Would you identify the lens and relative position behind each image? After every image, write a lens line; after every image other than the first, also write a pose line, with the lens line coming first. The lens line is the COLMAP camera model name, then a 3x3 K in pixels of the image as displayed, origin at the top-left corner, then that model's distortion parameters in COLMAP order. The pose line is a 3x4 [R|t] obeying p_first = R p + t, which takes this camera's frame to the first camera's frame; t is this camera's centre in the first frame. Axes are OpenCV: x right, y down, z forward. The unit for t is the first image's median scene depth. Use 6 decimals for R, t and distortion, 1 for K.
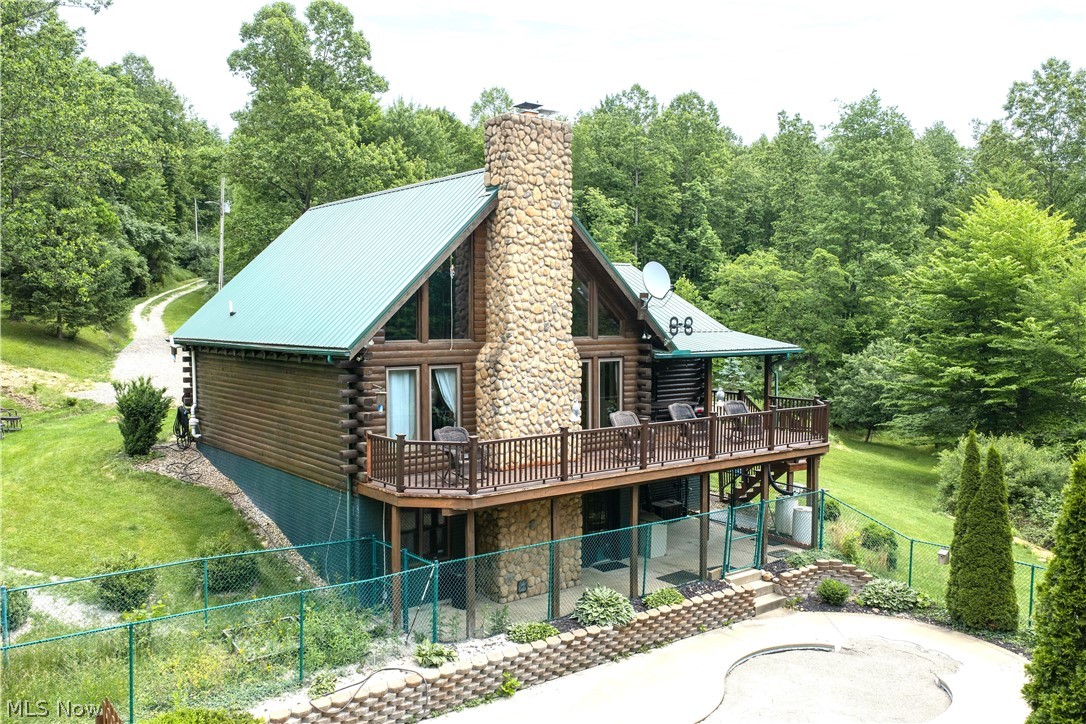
lens RADIAL K [[900.6, 0, 536.0], [0, 900.6, 364.3], [0, 0, 1]] dist [-0.002148, -0.009807]
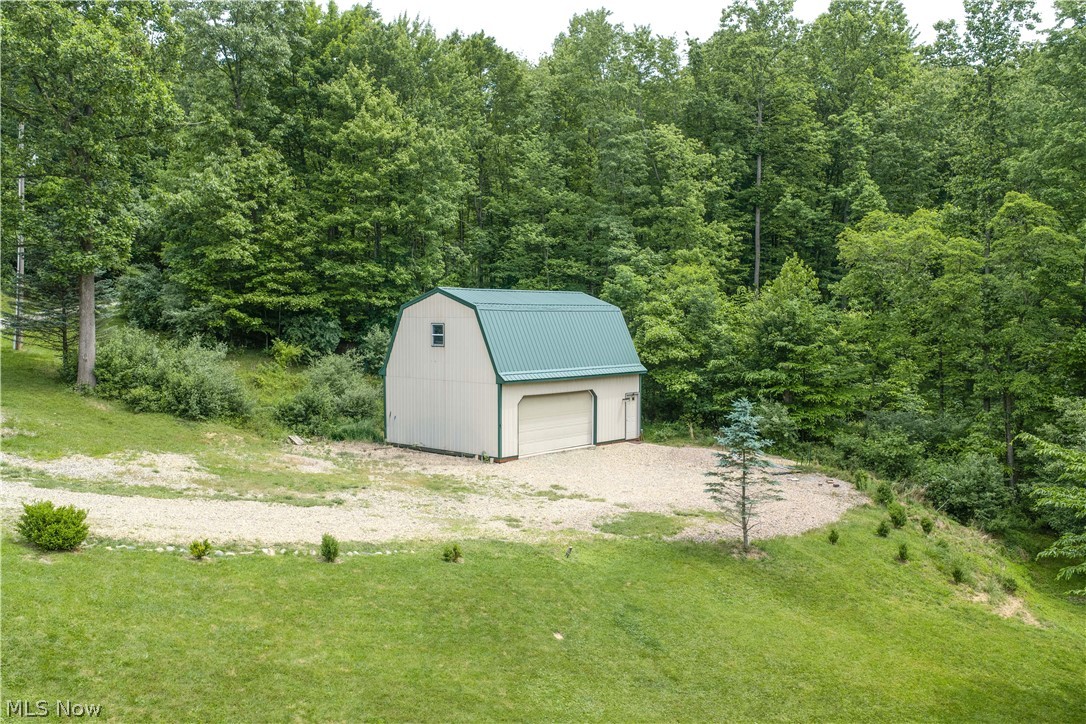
lens RADIAL K [[900.6, 0, 536.0], [0, 900.6, 364.3], [0, 0, 1]] dist [-0.002148, -0.009807]
pose [[0.956964, 0.014255, -0.289856, 0.153608], [-0.014672, 0.999892, 0.000736, -0.019082], [0.289836, 0.003549, 0.957070, 0.320812]]
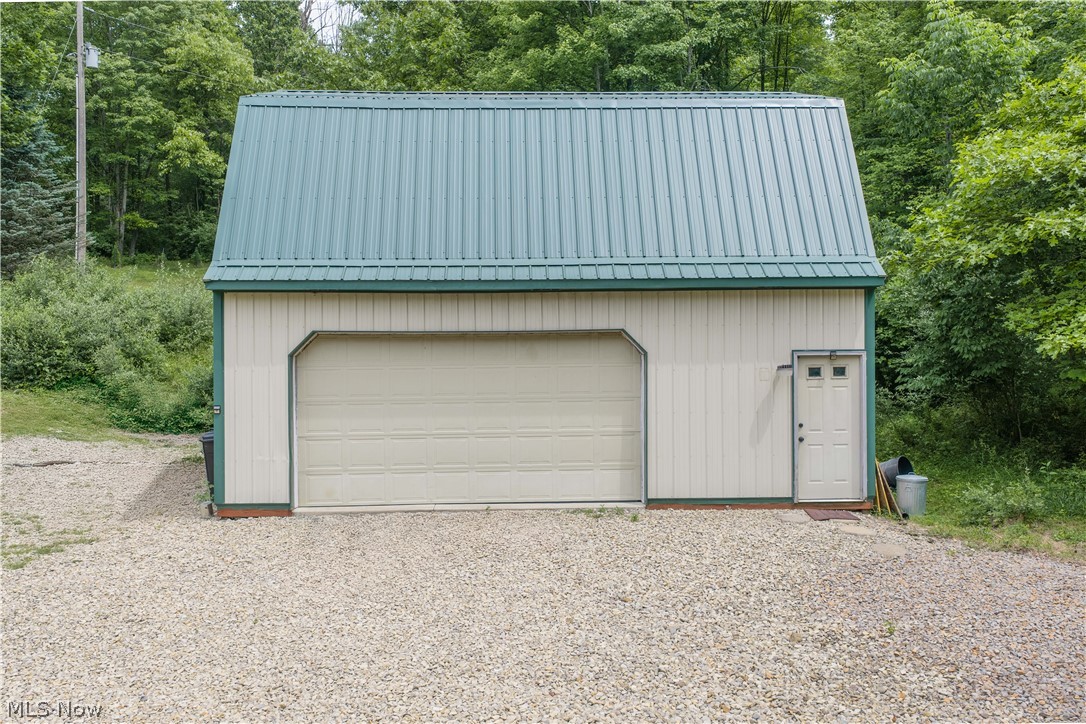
lens RADIAL K [[900.6, 0, 536.0], [0, 900.6, 364.3], [0, 0, 1]] dist [-0.002148, -0.009807]
pose [[0.475054, 0.001958, -0.879955, 0.171321], [-0.037887, 0.999116, -0.018230, 0.004136], [0.879141, 0.041999, 0.474708, 0.711703]]
